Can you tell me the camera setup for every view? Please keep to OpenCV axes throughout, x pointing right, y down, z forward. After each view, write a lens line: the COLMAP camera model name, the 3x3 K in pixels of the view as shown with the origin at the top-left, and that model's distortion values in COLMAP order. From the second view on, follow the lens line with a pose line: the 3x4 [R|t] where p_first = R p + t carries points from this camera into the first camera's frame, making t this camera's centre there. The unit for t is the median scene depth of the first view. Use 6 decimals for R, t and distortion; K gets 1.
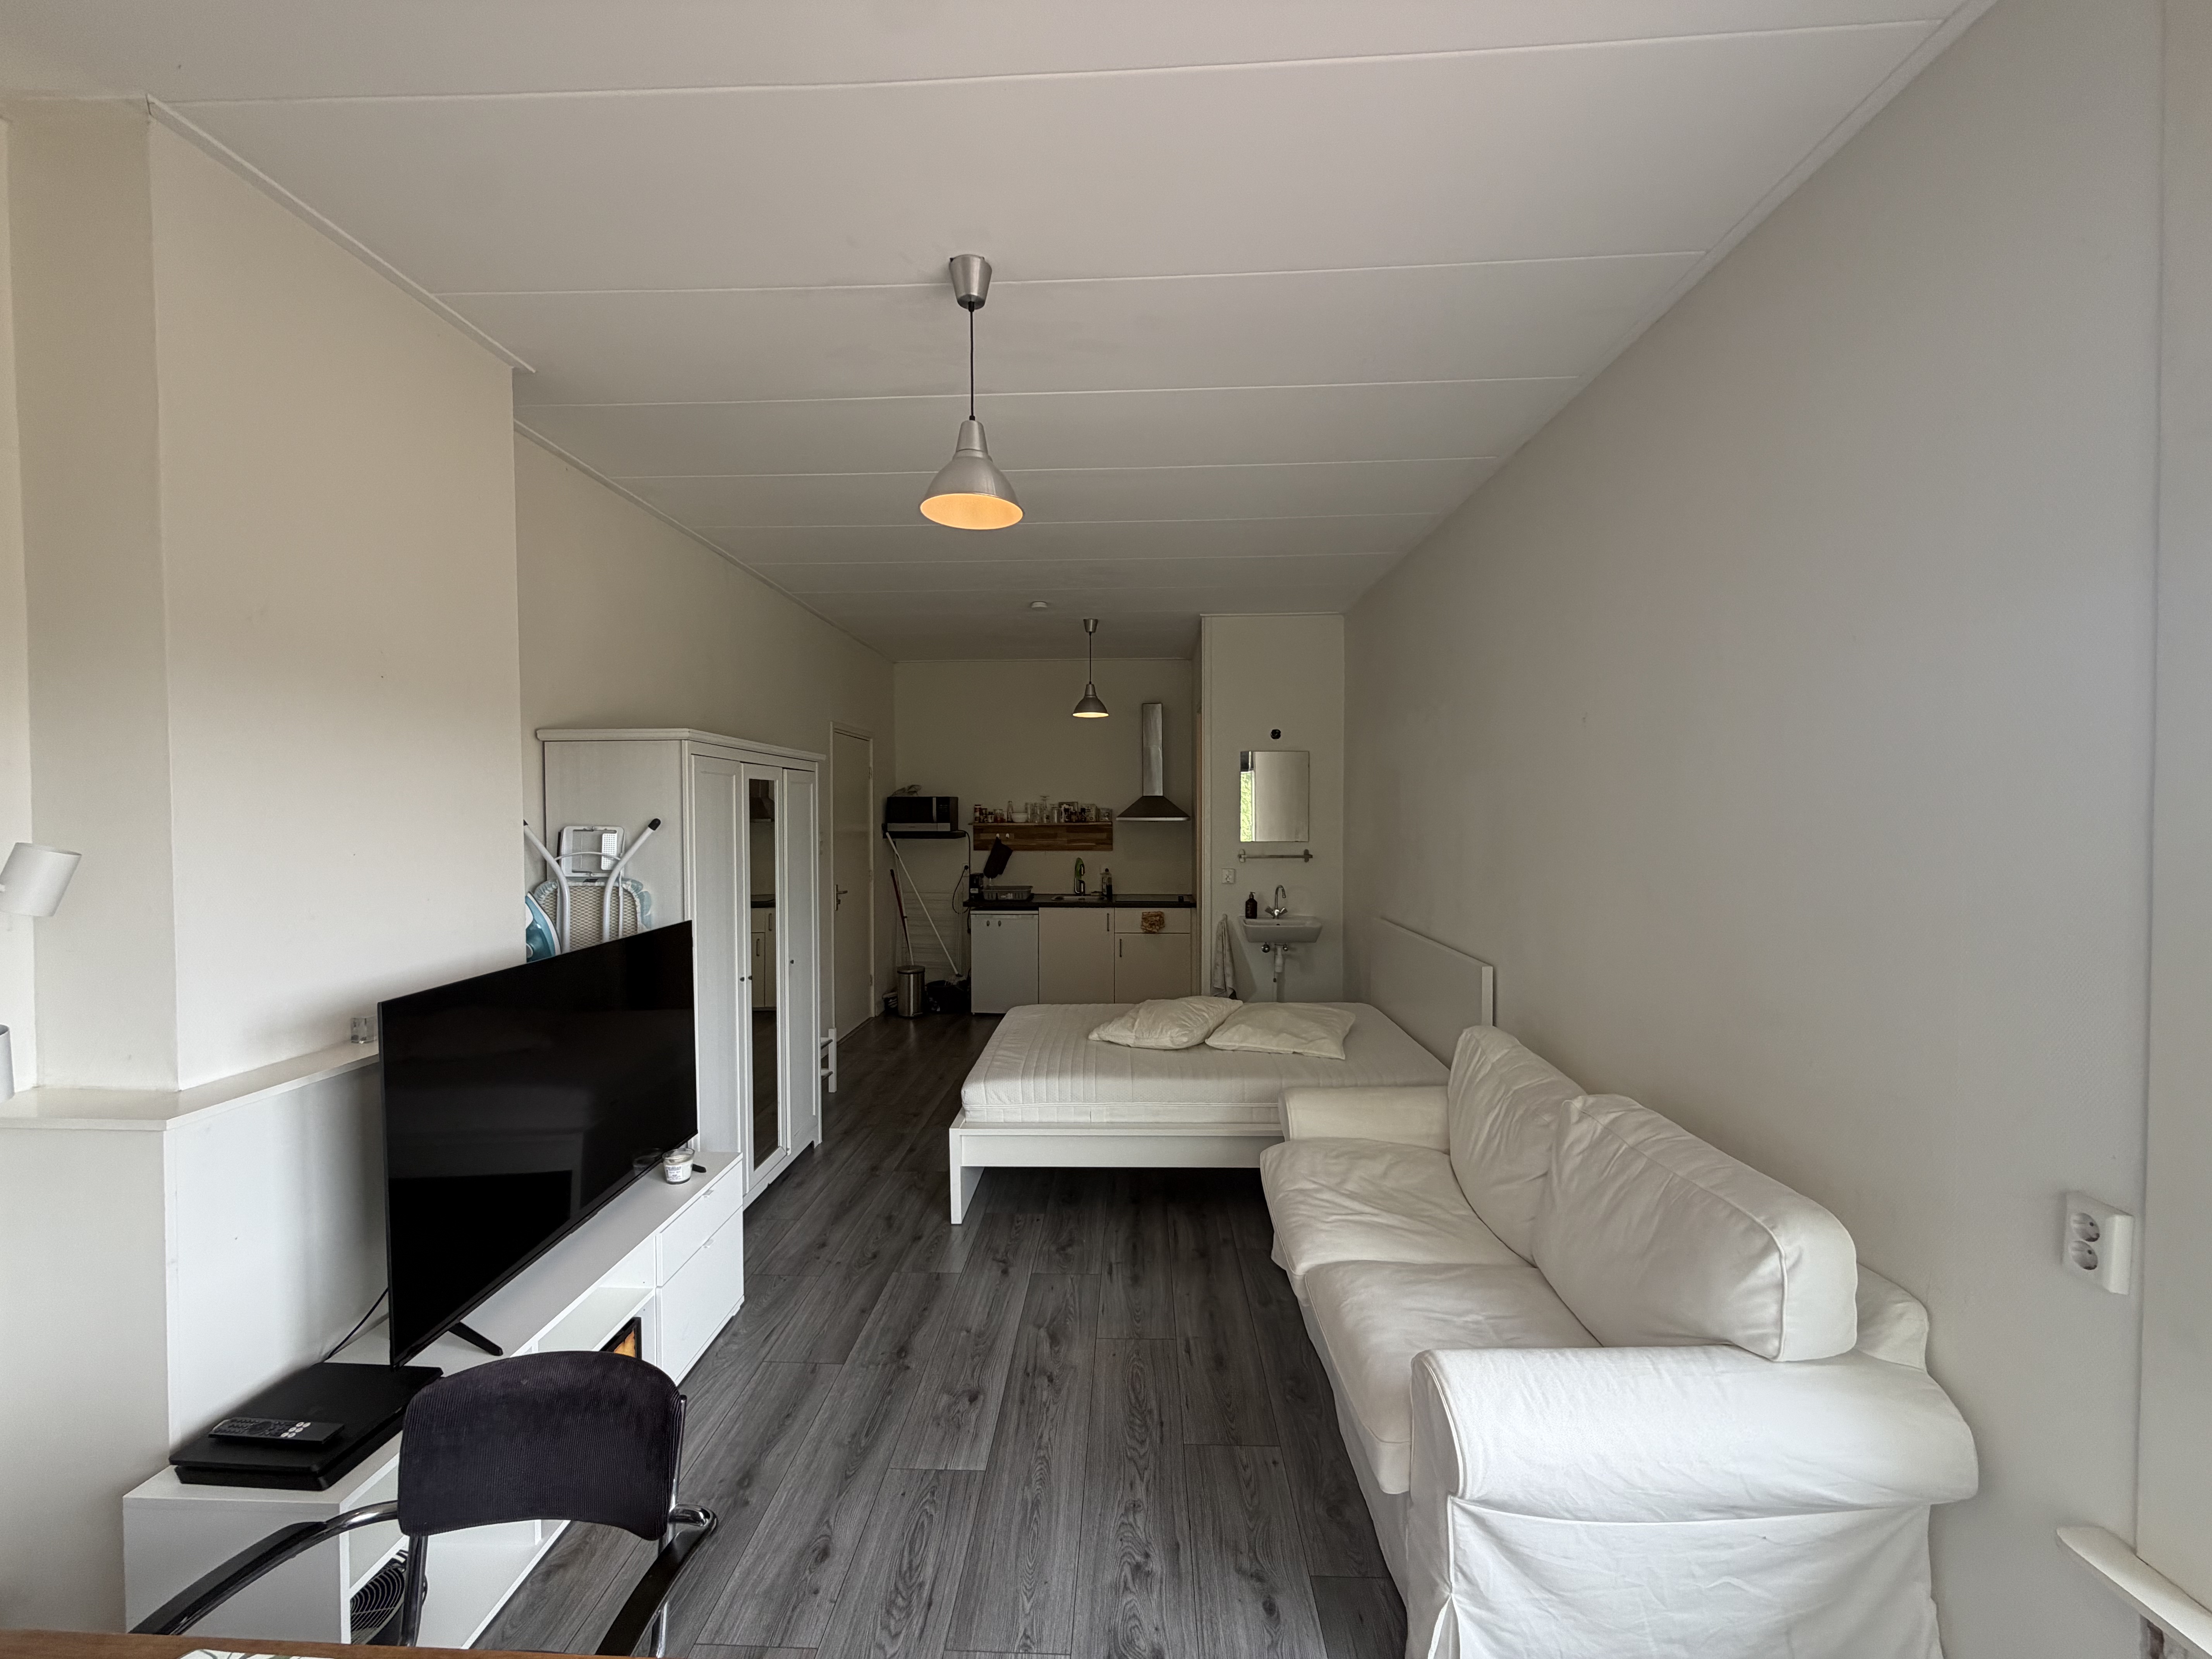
lens RADIAL K [[889.5, 0, 1098.3], [0, 889.5, 819.6], [0, 0, 1]] dist [0.029441, 0.000058]
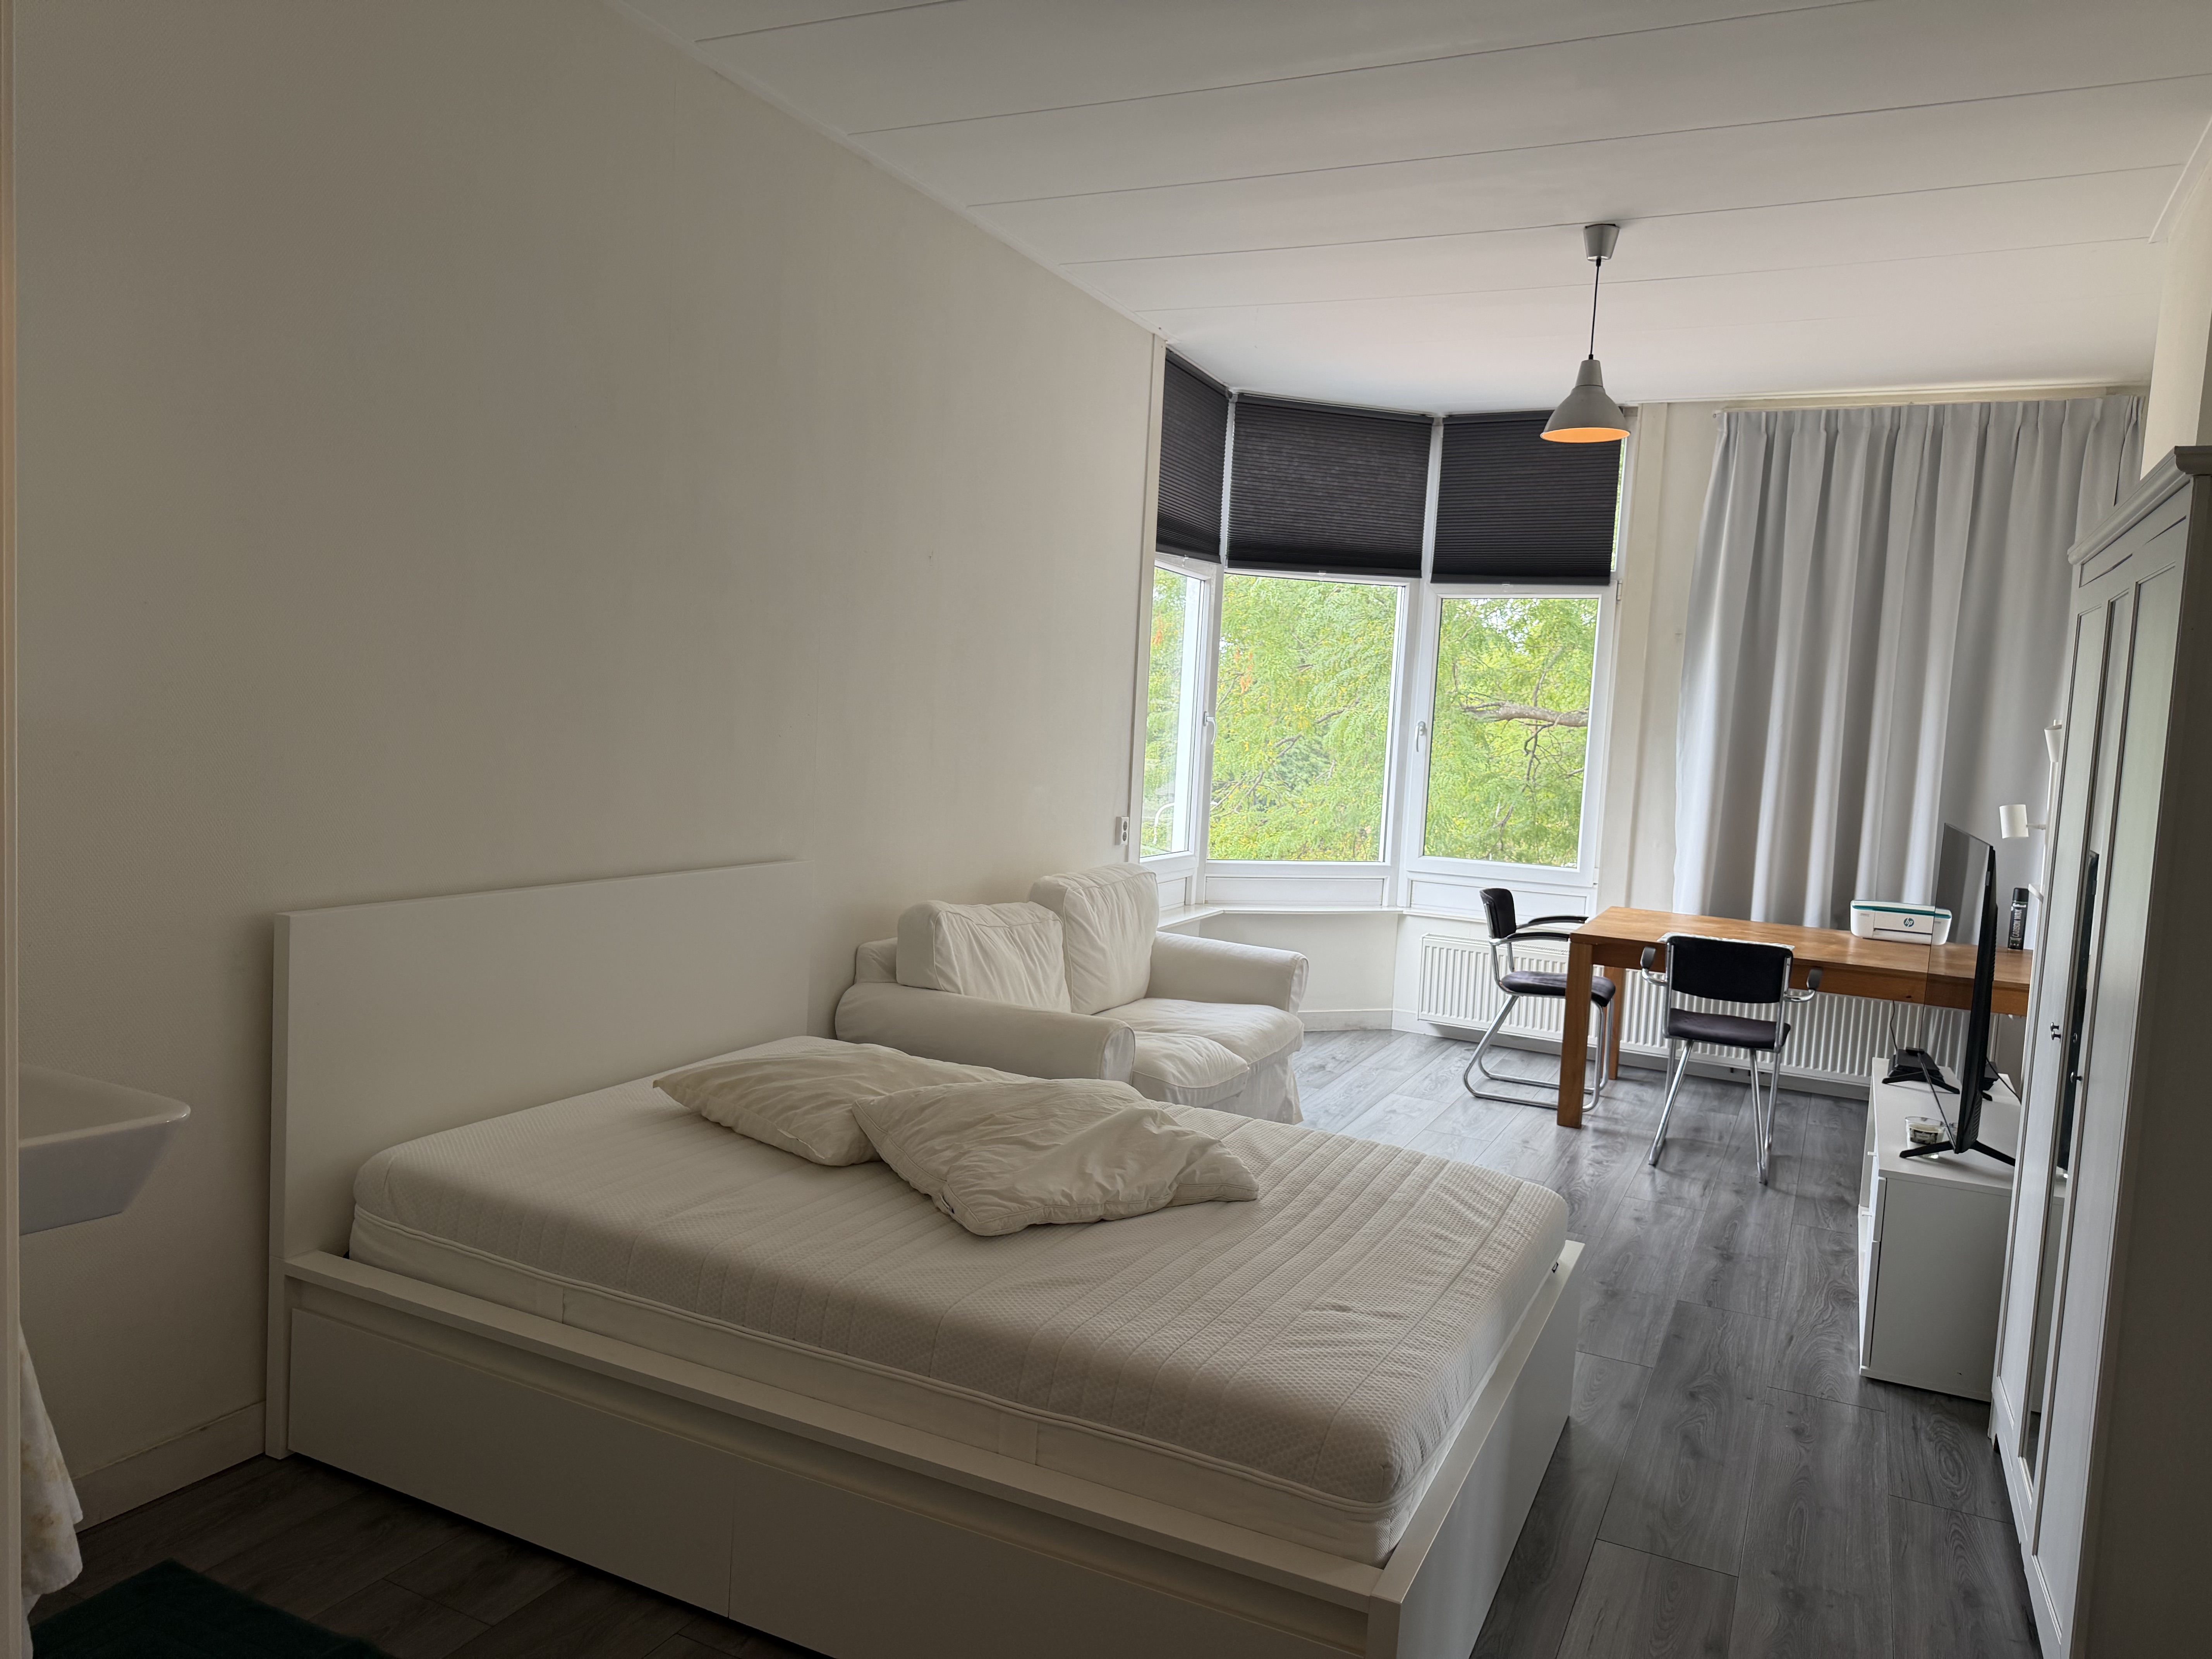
lens RADIAL K [[1551.7, 0, 1108.4], [0, 1551.7, 829.5], [0, 0, 1]] dist [0.064139, -0.082448]
pose [[-0.918773, -0.080223, 0.386548, -0.398316], [-0.049060, 0.994747, 0.089838, 0.029021], [-0.391725, 0.063576, -0.917883, 3.193334]]
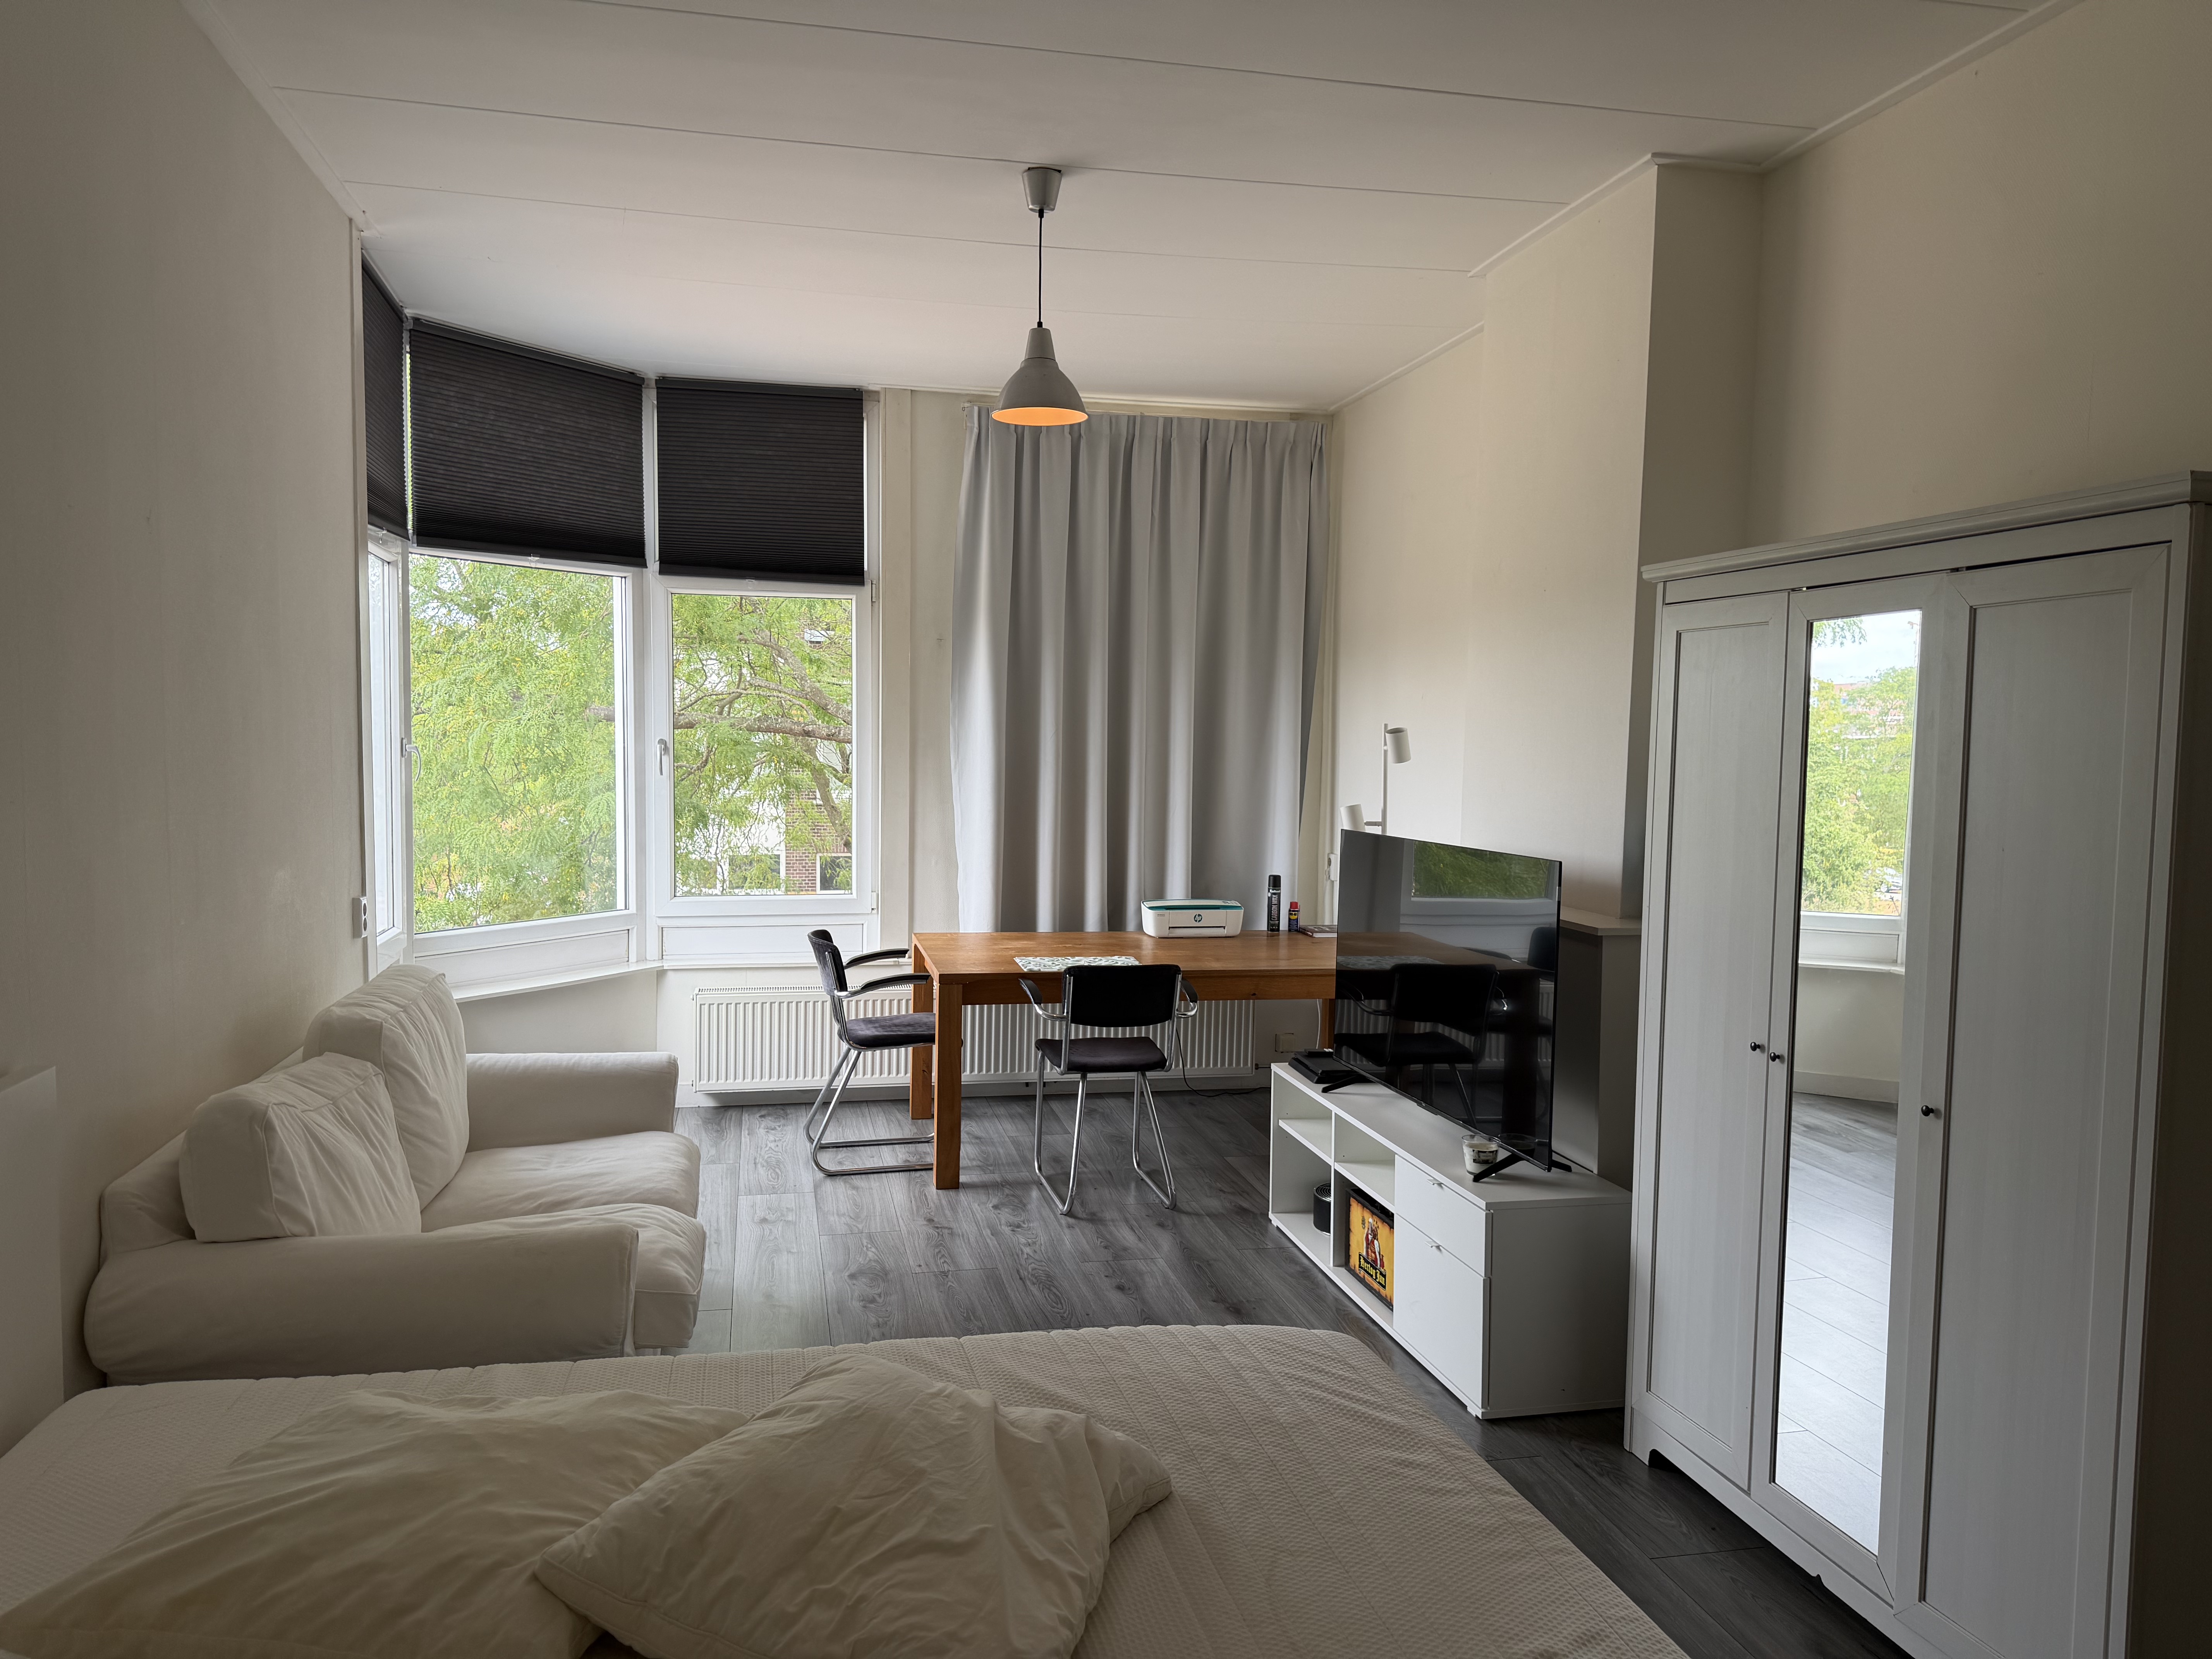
lens RADIAL K [[1551.7, 0, 1125.2], [0, 1551.7, 833.6], [0, 0, 1]] dist [0.064139, -0.082448]
pose [[-0.964992, 0.001536, -0.262273, 0.241761], [-0.019182, 0.996891, 0.076418, 0.003552], [0.261575, 0.078773, -0.961963, 2.788049]]
